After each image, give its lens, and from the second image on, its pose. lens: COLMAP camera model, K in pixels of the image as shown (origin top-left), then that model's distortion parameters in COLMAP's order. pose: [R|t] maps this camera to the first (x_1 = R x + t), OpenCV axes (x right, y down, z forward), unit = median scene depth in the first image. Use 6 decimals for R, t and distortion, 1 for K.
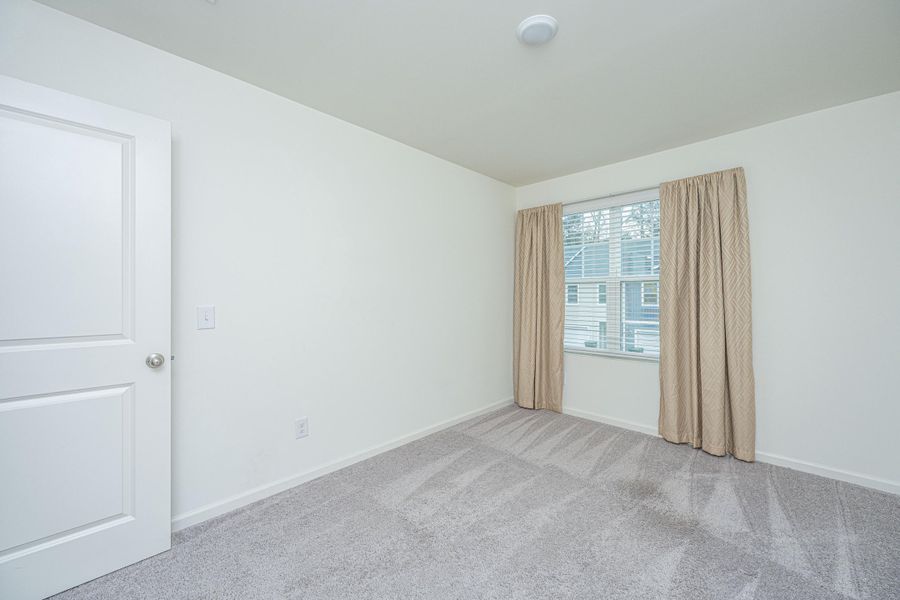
lens RADIAL K [[346.4, 0, 451.8], [0, 346.4, 295.8], [0, 0, 1]] dist [-0.000146, -0.000148]
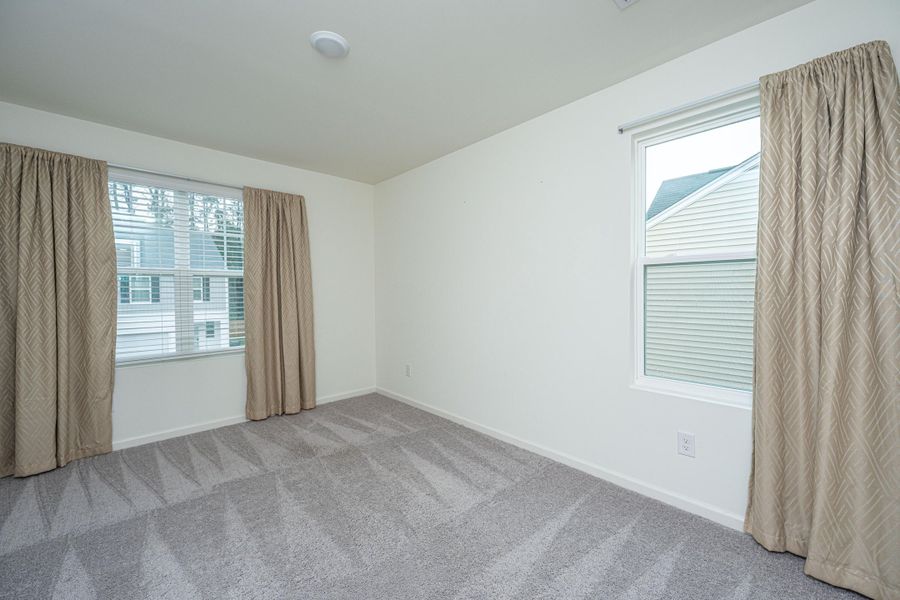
lens RADIAL K [[341.1, 0, 451.7], [0, 341.1, 298.6], [0, 0, 1]] dist [0.000232, 0.000039]
pose [[0.079176, -0.020366, 0.996653, -0.438796], [0.004711, 0.999788, 0.020056, 0.005953], [-0.996850, 0.003107, 0.079255, 0.298561]]
